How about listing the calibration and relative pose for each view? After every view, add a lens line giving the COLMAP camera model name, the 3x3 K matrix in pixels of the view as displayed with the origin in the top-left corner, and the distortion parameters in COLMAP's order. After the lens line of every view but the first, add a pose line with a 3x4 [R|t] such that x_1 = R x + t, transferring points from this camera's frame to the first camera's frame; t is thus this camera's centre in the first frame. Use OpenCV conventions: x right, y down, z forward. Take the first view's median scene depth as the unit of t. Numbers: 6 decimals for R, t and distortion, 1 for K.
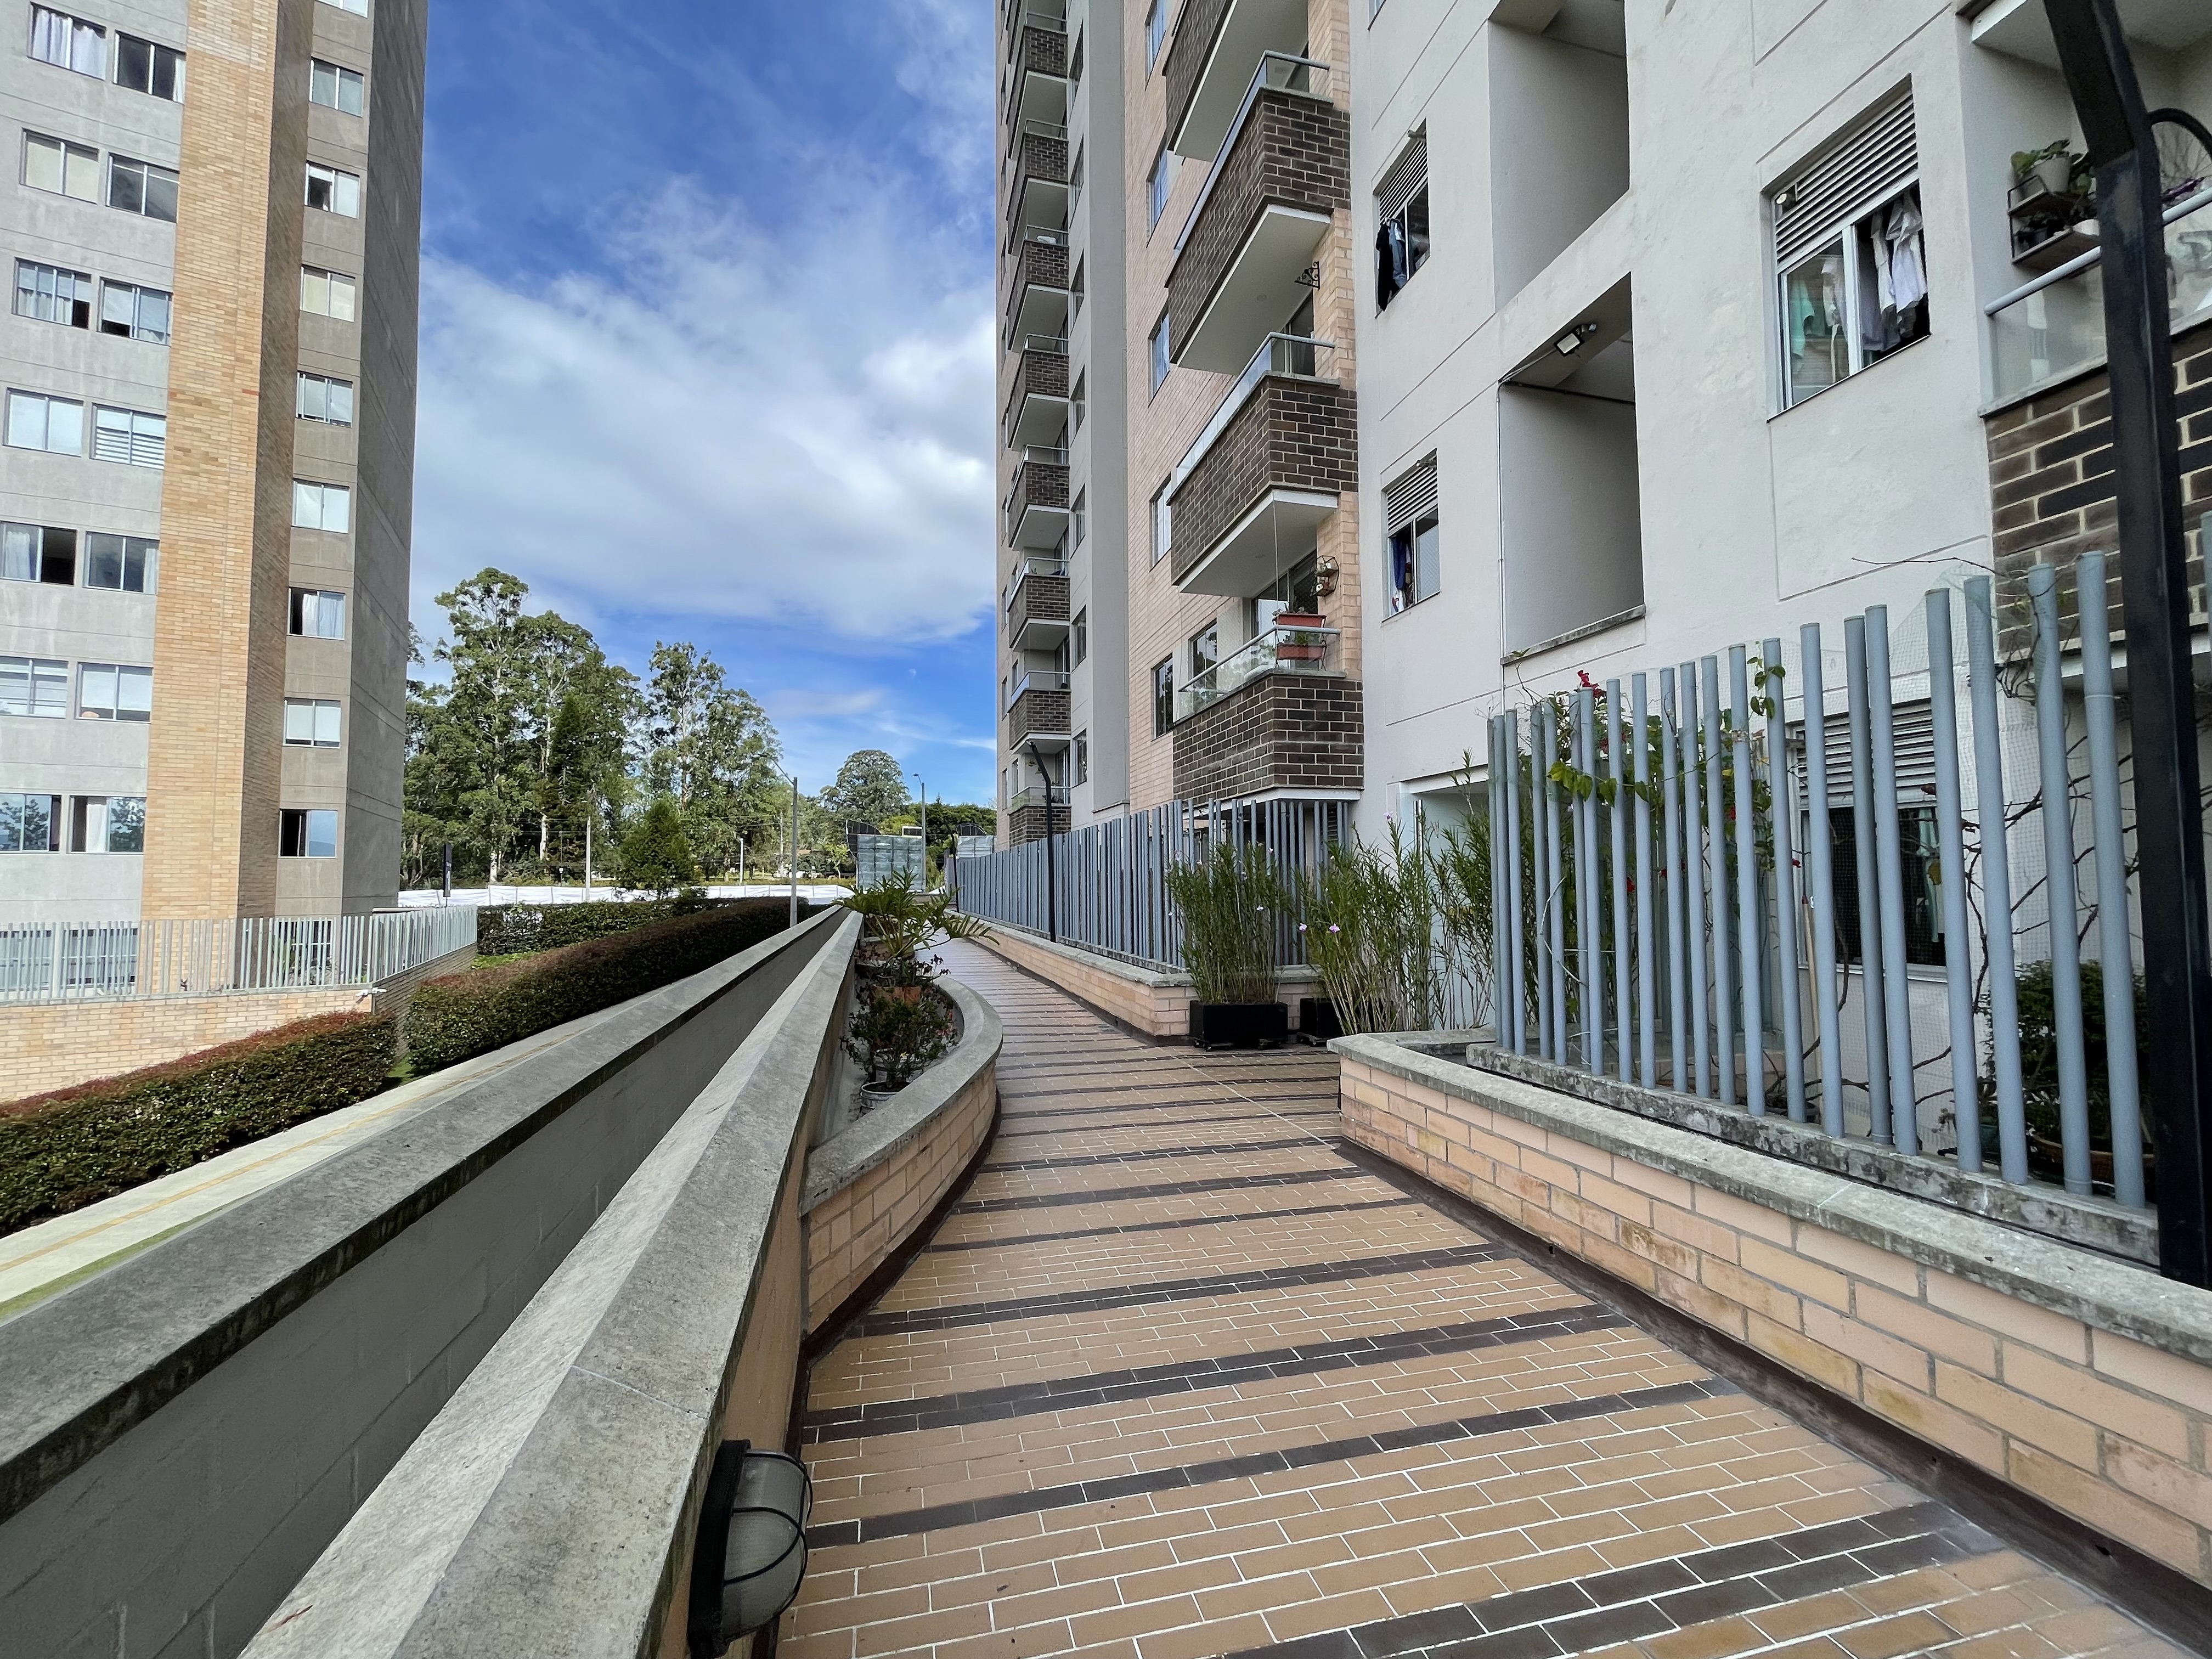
lens RADIAL K [[889.4, 0, 1102.2], [0, 889.4, 837.4], [0, 0, 1]] dist [0.000997, -0.000906]
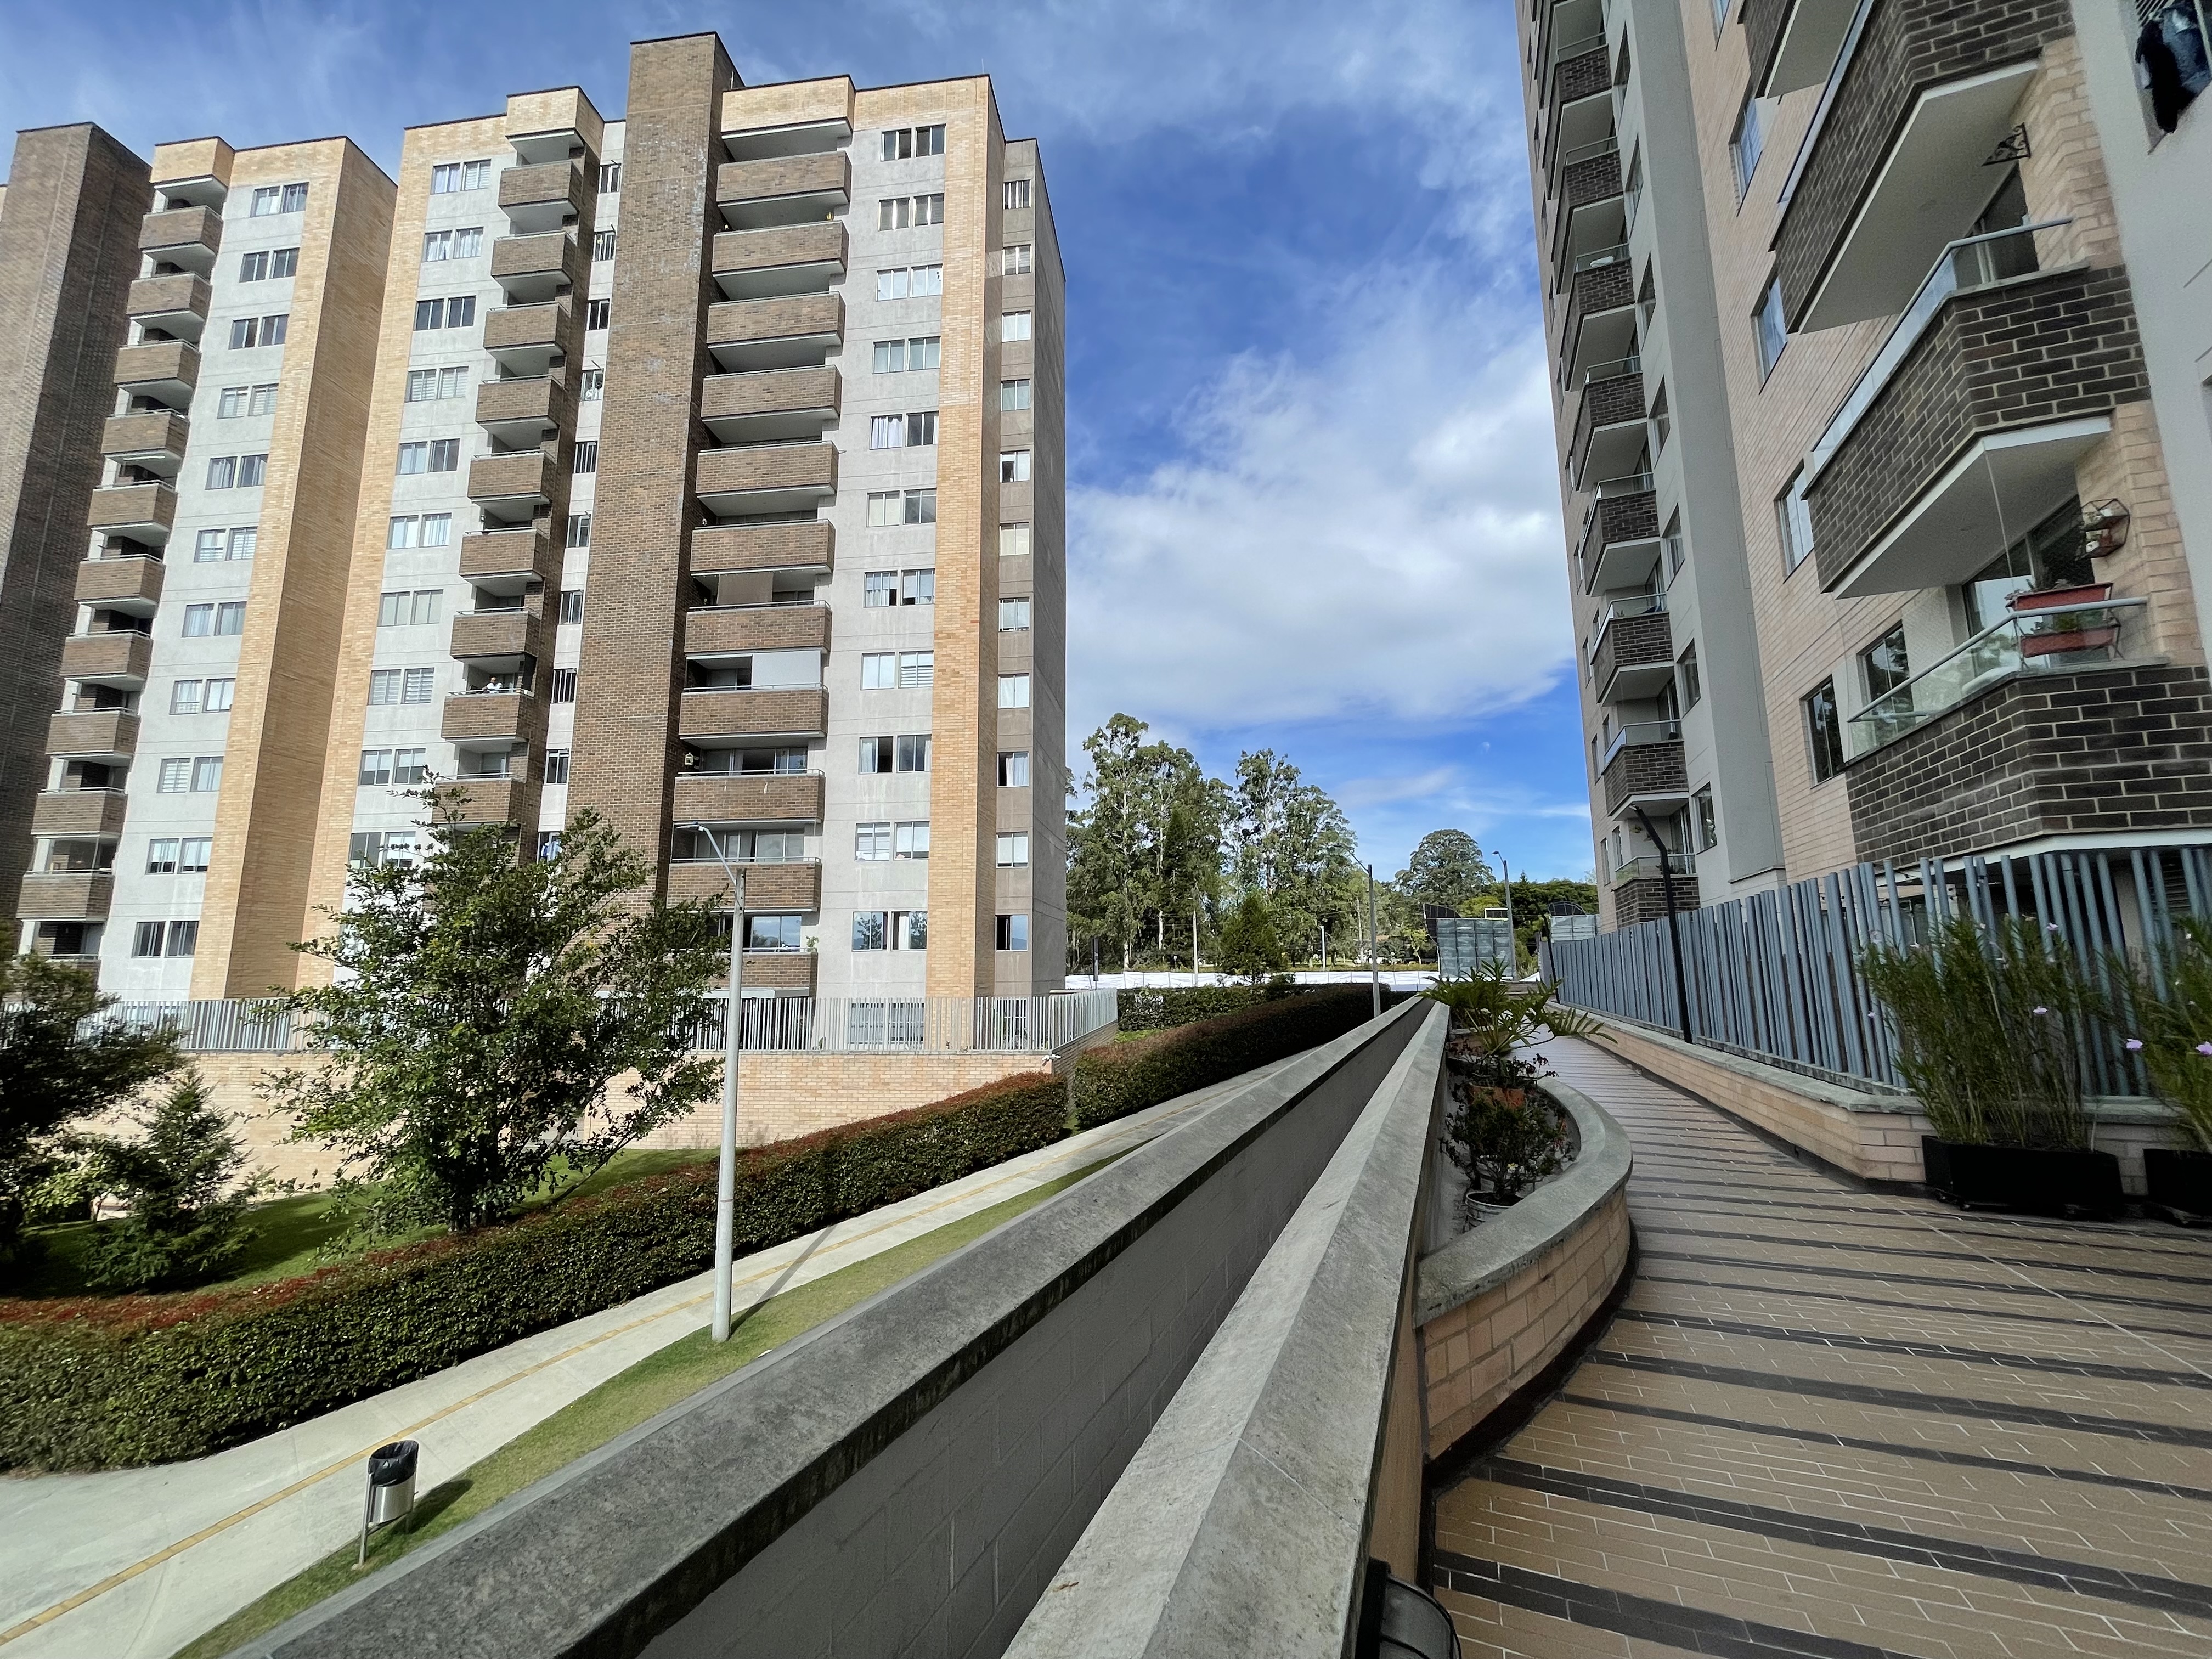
lens RADIAL K [[889.4, 0, 1103.4], [0, 889.4, 837.3], [0, 0, 1]] dist [0.000997, -0.000906]
pose [[0.810460, -0.087805, -0.579176, -0.000849], [0.032311, 0.993898, -0.105465, -0.002477], [0.584902, 0.066762, 0.808352, -0.003143]]
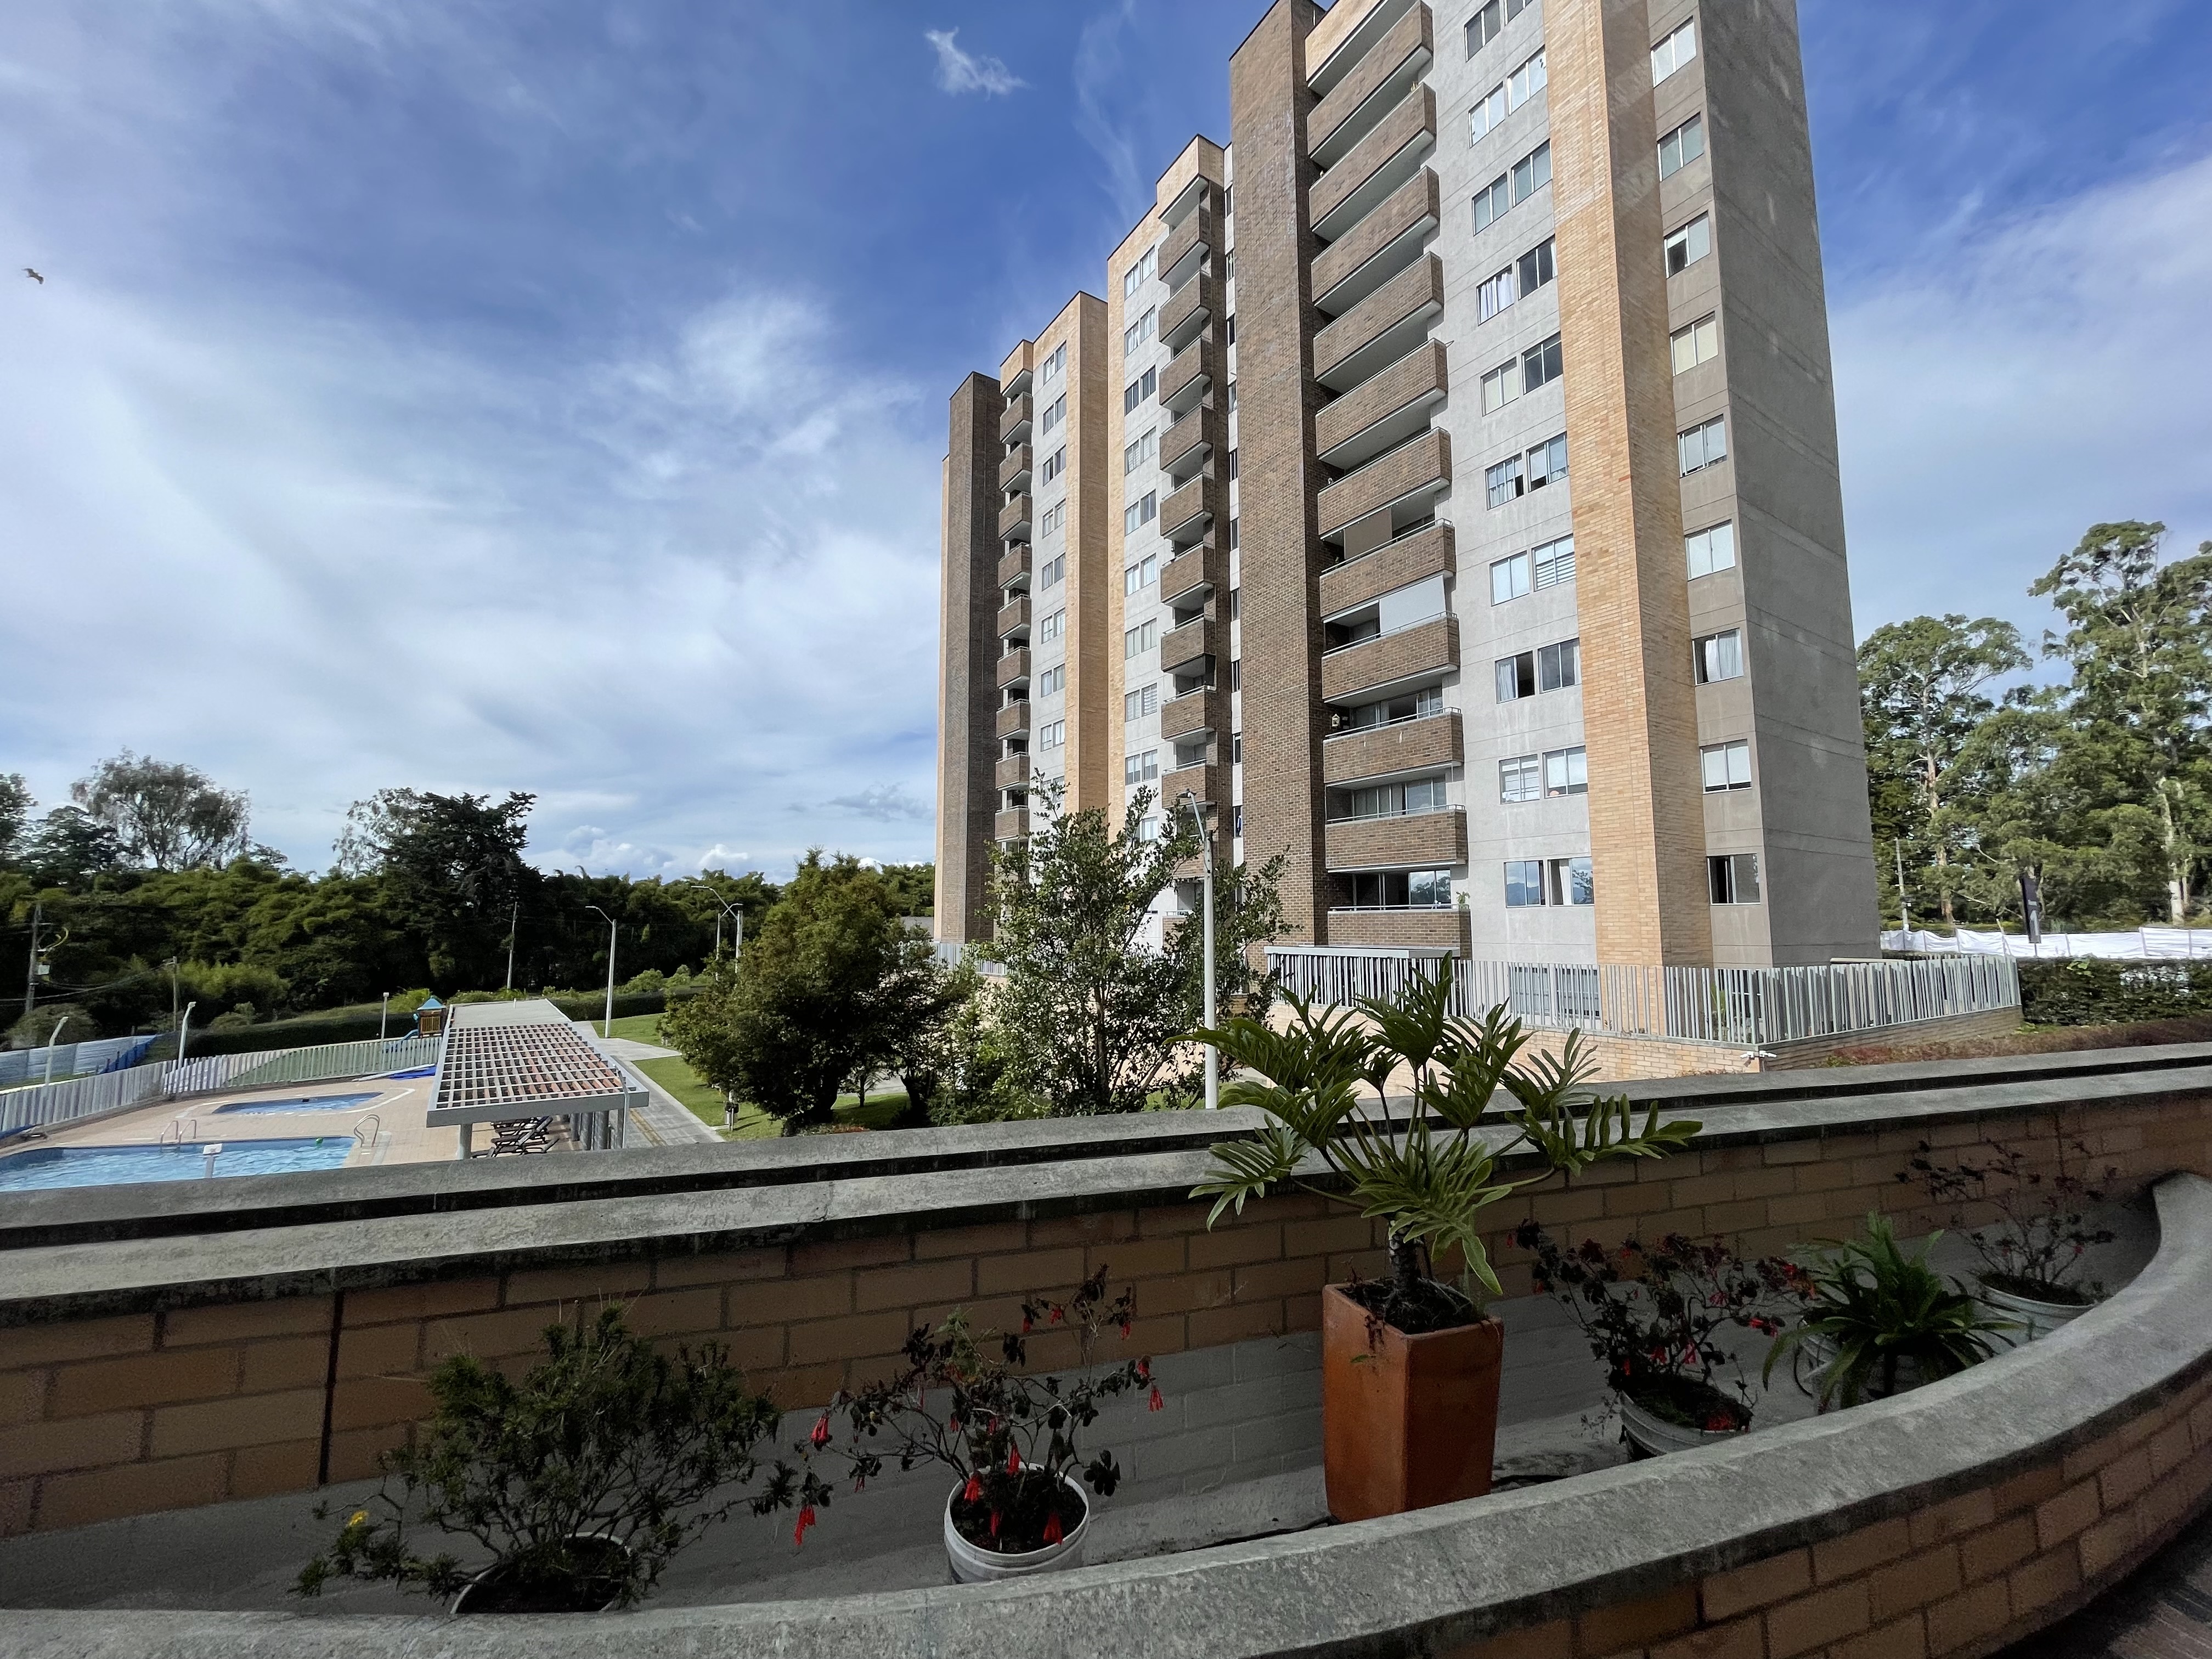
lens RADIAL K [[889.4, 0, 1105.7], [0, 889.4, 835.1], [0, 0, 1]] dist [0.000997, -0.000906]
pose [[0.067709, -0.098659, -0.992815, 0.037360], [0.052066, 0.994092, -0.095235, 0.004587], [0.996346, -0.045244, 0.072446, 0.285326]]
